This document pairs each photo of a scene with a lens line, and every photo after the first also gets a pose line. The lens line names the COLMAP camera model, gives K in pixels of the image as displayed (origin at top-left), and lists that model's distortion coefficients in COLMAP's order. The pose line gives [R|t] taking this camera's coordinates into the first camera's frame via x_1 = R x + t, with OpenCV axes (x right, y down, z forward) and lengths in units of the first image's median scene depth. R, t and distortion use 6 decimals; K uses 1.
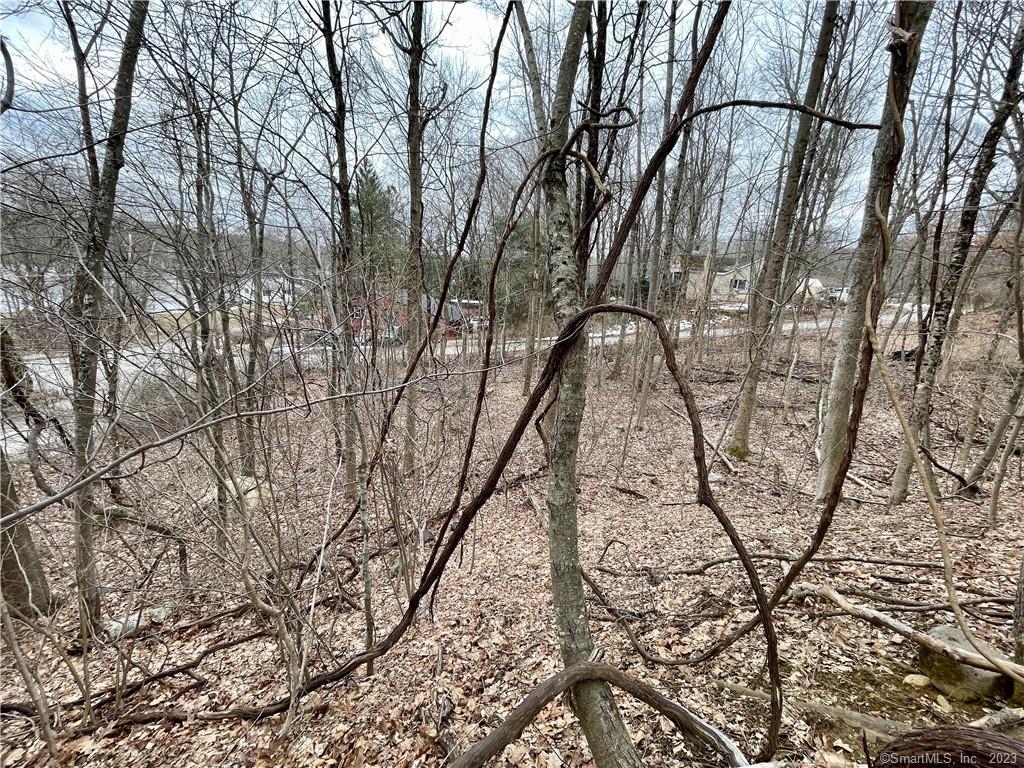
lens RADIAL K [[413.7, 0, 510.4], [0, 413.7, 386.7], [0, 0, 1]] dist [0.000089, -0.000980]
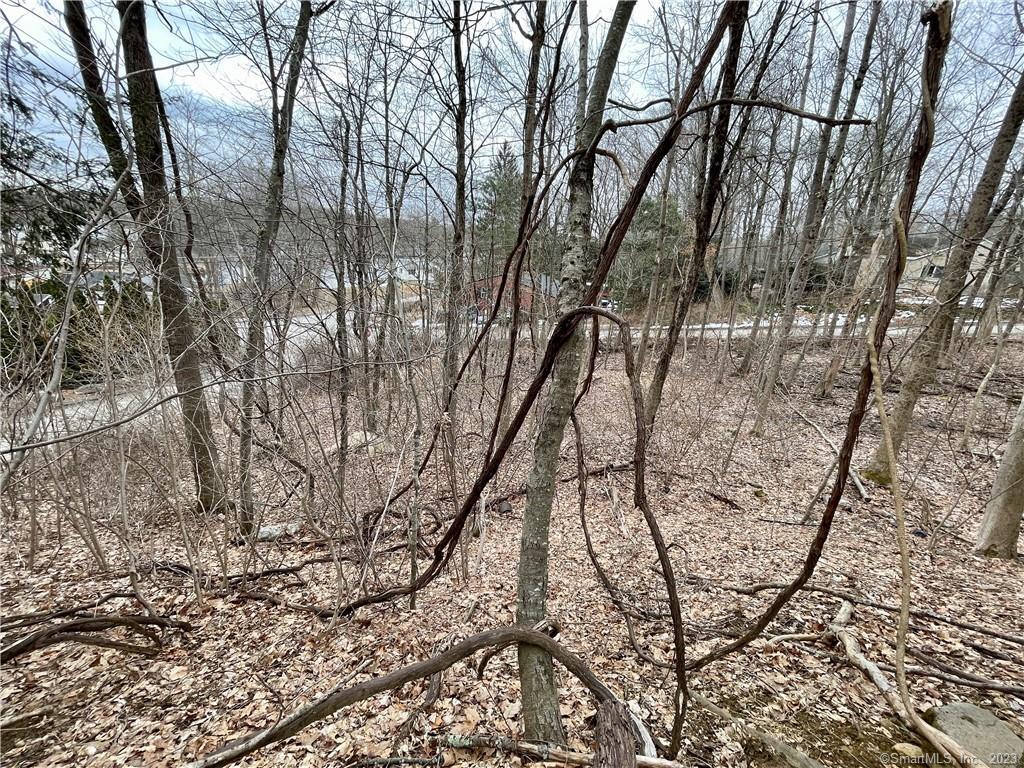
lens RADIAL K [[415.0, 0, 510.3], [0, 415.0, 386.5], [0, 0, 1]] dist [-0.002475, -0.000190]
pose [[0.954212, 0.094767, -0.283725, 0.154058], [-0.083000, 0.995126, 0.053240, -0.015658], [0.287387, -0.027253, 0.957427, -0.028070]]
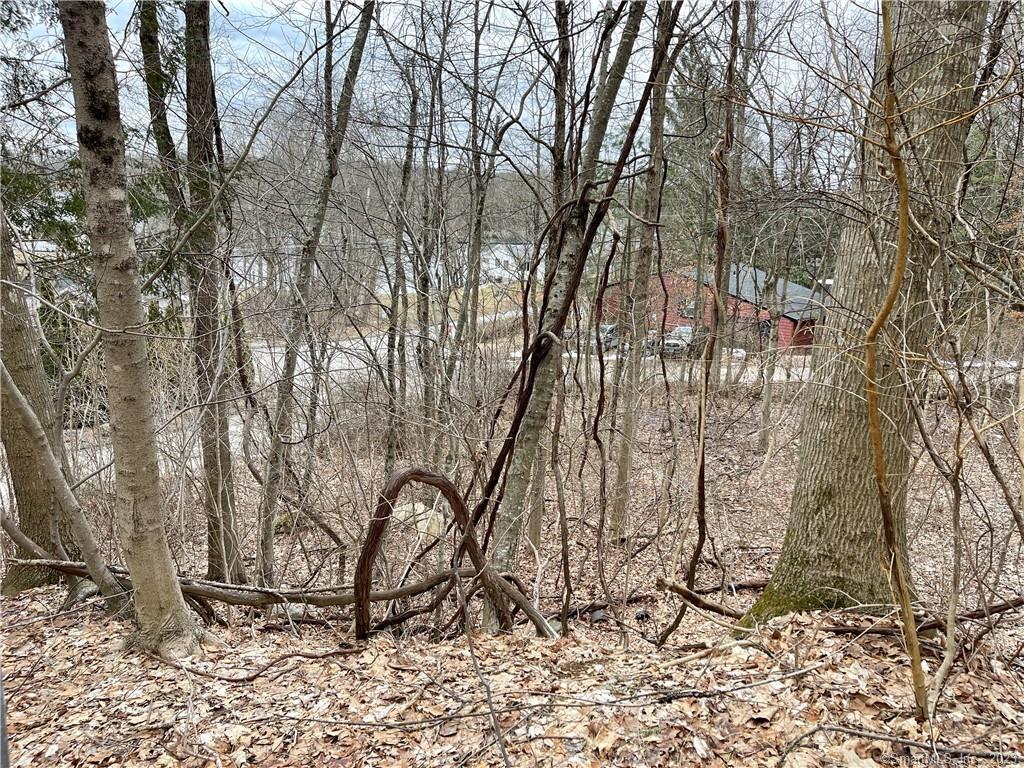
lens RADIAL K [[785.7, 0, 508.7], [0, 785.7, 387.1], [0, 0, 1]] dist [0.041354, -0.001534]
pose [[0.849962, 0.081126, -0.520560, 0.645432], [-0.114195, 0.992952, -0.031711, 0.036225], [0.514318, 0.086399, 0.853236, -0.557640]]
